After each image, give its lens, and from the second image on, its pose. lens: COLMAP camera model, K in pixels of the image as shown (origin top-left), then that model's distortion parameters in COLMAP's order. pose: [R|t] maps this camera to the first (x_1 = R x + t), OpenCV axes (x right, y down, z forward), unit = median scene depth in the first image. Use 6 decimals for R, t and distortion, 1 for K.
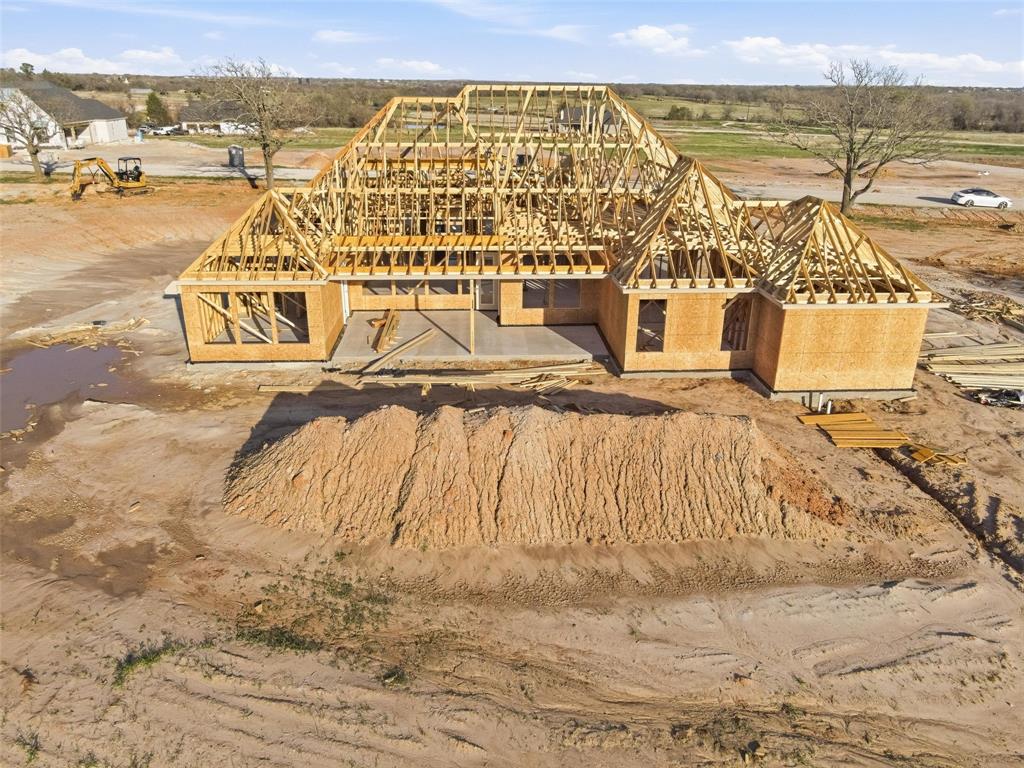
lens RADIAL K [[746.3, 0, 514.1], [0, 746.3, 388.0], [0, 0, 1]] dist [0.006661, 0.015283]
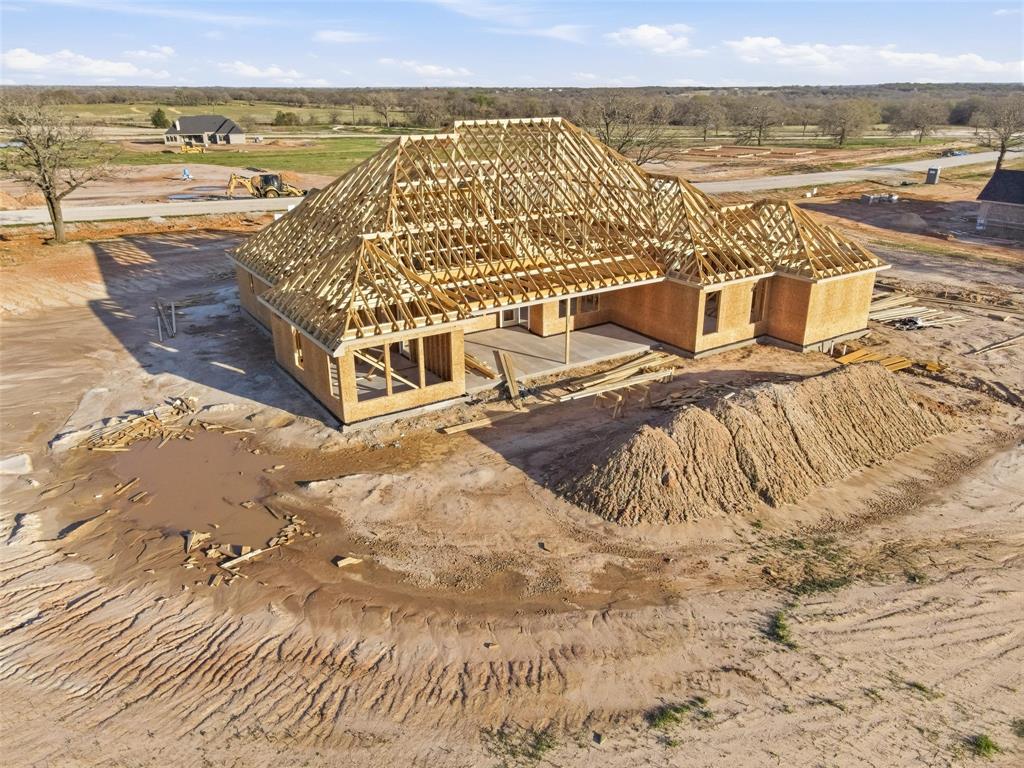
lens RADIAL K [[746.3, 0, 507.7], [0, 746.3, 385.4], [0, 0, 1]] dist [0.006661, 0.015283]
pose [[0.869946, -0.196893, 0.452137, -0.721377], [0.199406, 0.978988, 0.042651, -0.088360], [-0.451034, 0.053055, 0.890928, 0.049201]]
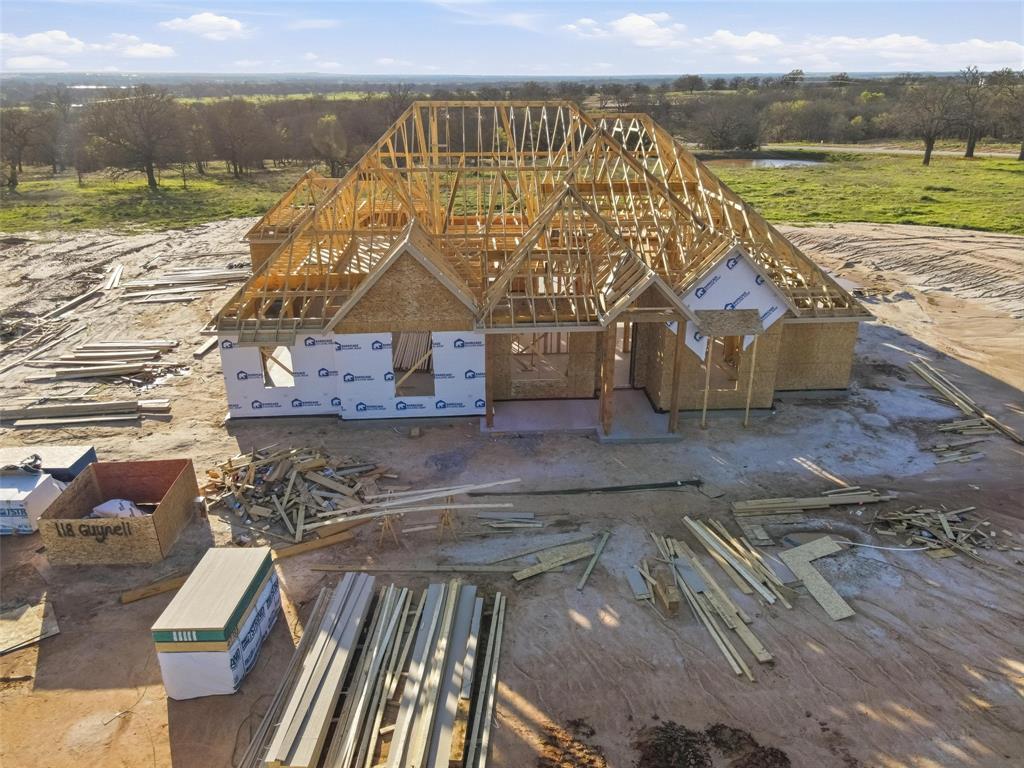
lens RADIAL K [[746.3, 0, 513.9], [0, 746.3, 386.8], [0, 0, 1]] dist [0.006661, 0.015283]
pose [[-0.999950, -0.005708, -0.008159, 0.016581], [-0.009800, 0.709164, 0.704975, -1.039728], [0.001763, 0.705020, -0.709185, 2.457243]]
